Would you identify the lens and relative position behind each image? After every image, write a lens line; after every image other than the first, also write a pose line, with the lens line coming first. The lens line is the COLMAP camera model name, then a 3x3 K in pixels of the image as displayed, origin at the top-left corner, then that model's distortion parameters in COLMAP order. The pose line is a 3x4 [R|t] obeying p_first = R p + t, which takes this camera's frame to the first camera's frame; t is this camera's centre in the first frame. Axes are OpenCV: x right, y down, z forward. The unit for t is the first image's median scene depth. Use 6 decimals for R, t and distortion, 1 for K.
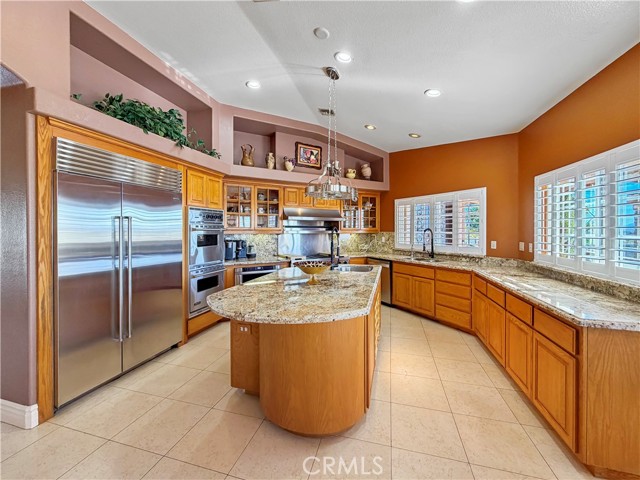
lens RADIAL K [[261.3, 0, 317.6], [0, 261.3, 229.8], [0, 0, 1]] dist [0.000520, -0.000622]
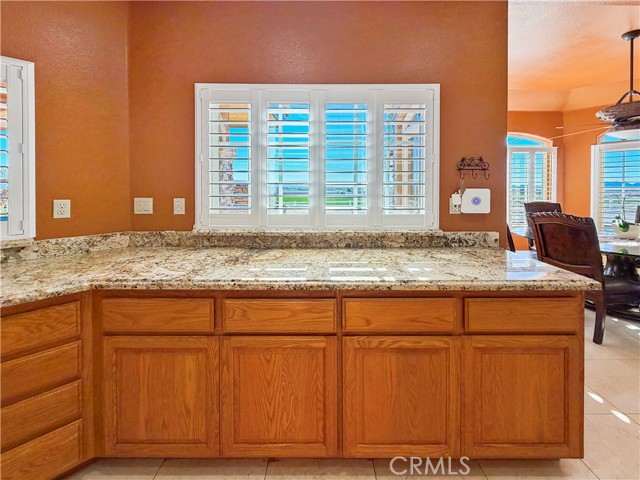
lens RADIAL K [[261.3, 0, 348.3], [0, 261.3, 184.6], [0, 0, 1]] dist [0.000520, -0.000622]
pose [[-0.307915, -0.002156, 0.951411, 0.148283], [-0.005740, 0.999983, 0.000408, 0.018437], [-0.951396, -0.005335, -0.307923, 0.700858]]
